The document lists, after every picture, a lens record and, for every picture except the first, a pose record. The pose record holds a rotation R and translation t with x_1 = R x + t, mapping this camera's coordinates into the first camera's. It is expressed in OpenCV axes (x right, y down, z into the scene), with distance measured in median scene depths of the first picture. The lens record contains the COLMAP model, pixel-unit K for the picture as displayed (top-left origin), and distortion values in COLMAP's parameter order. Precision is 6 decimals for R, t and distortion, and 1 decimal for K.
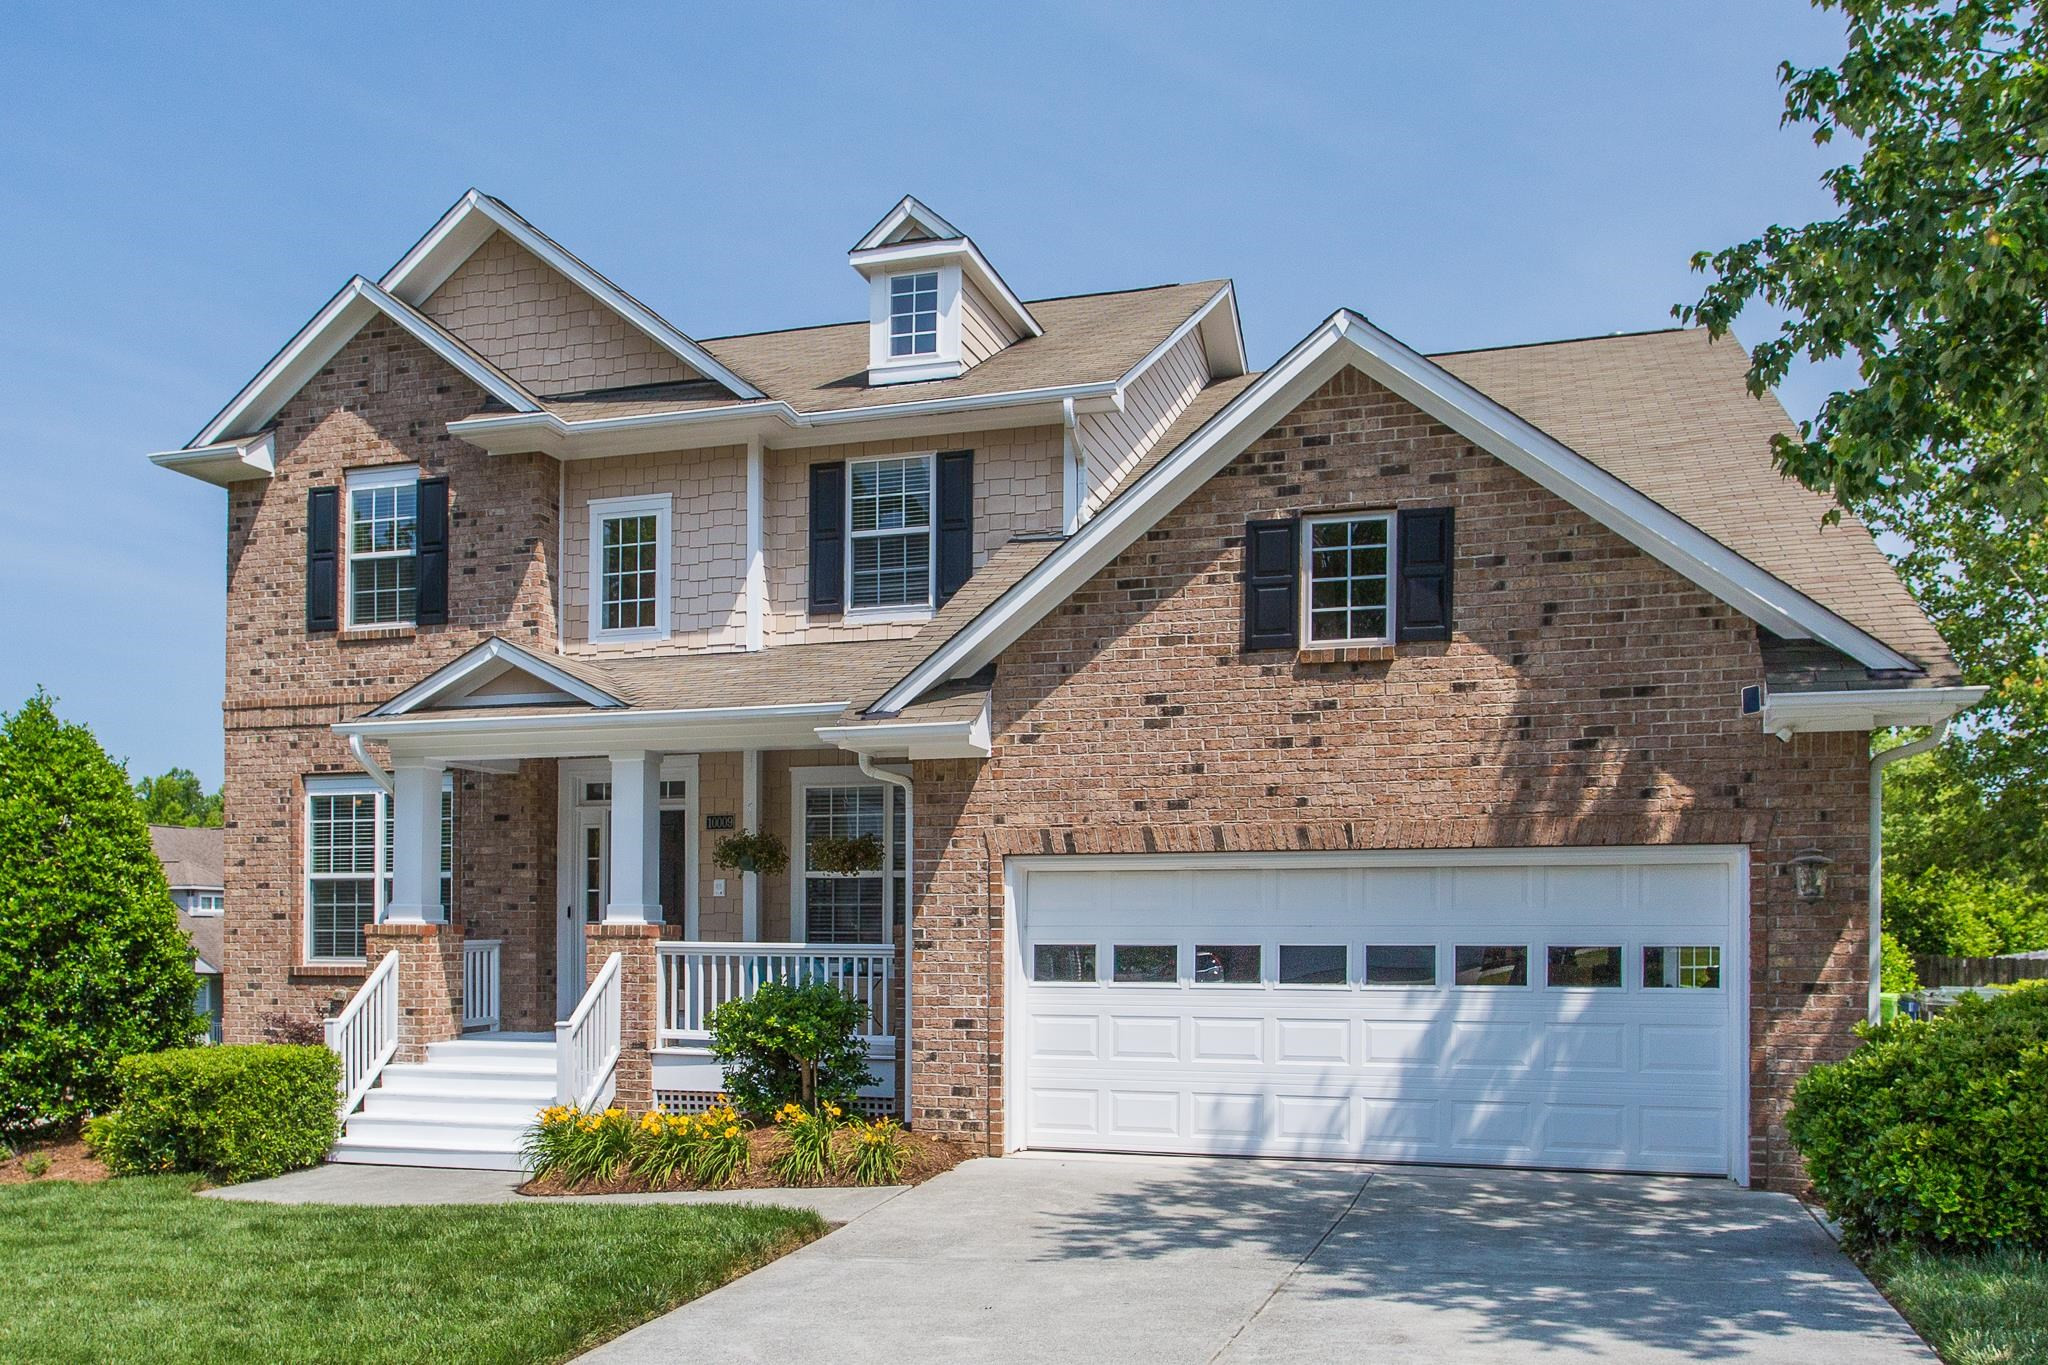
lens RADIAL K [[995.5, 0, 1023.9], [0, 995.5, 646.4], [0, 0, 1]] dist [-0.004220, 0.000248]
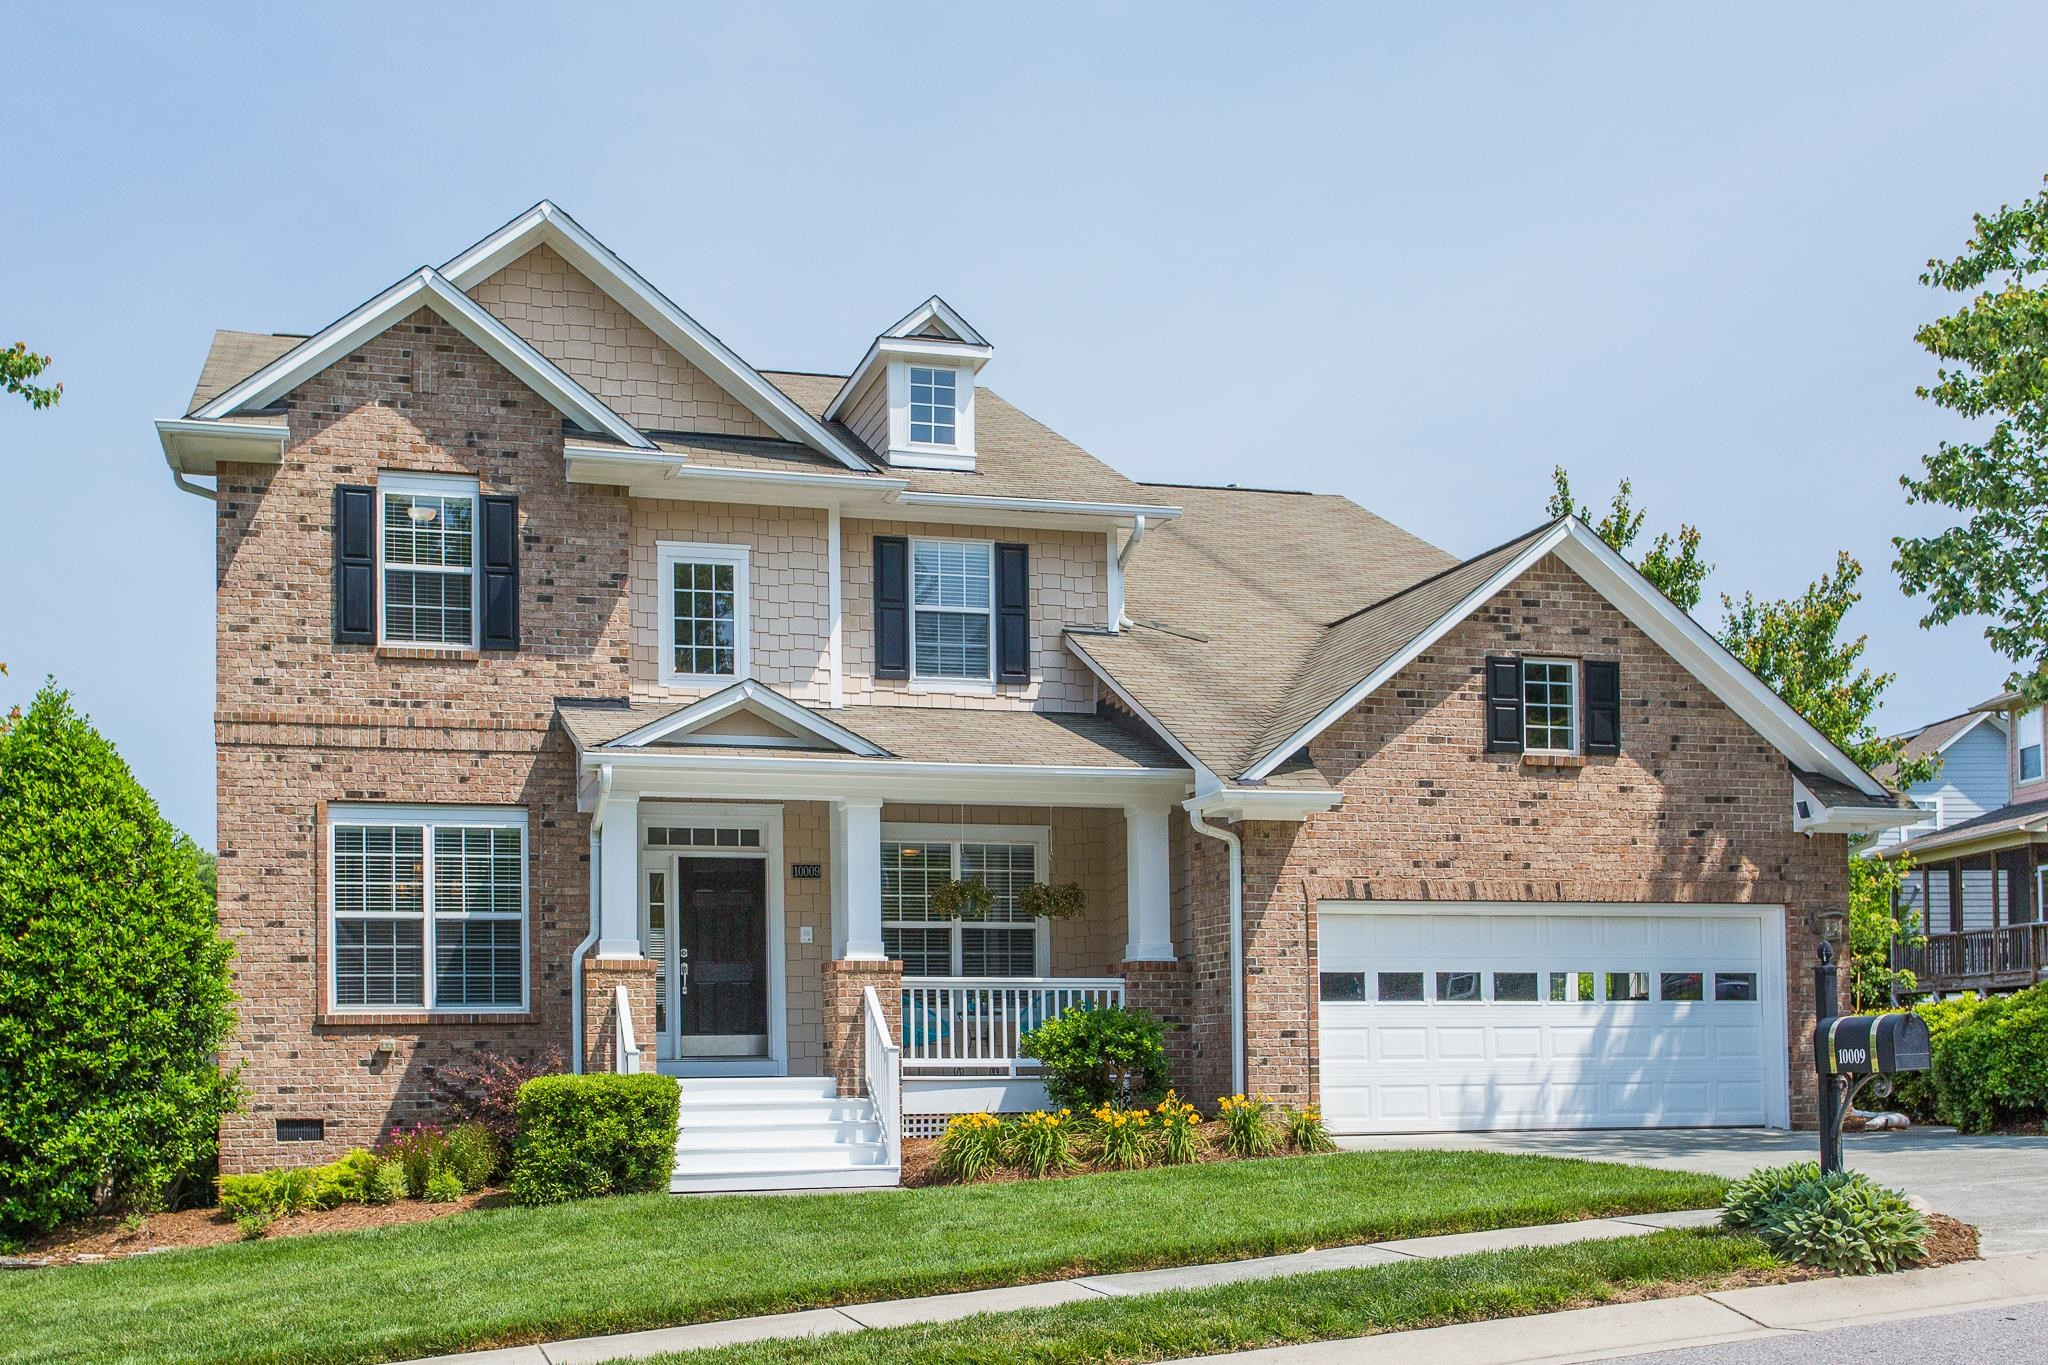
lens RADIAL K [[976.0, 0, 1013.1], [0, 976.0, 695.5], [0, 0, 1]] dist [0.001068, 0.000243]
pose [[0.947882, 0.092517, 0.304893, -0.771953], [-0.083396, 0.995596, -0.042834, 0.037263], [-0.307513, 0.015175, 0.951423, -0.059919]]
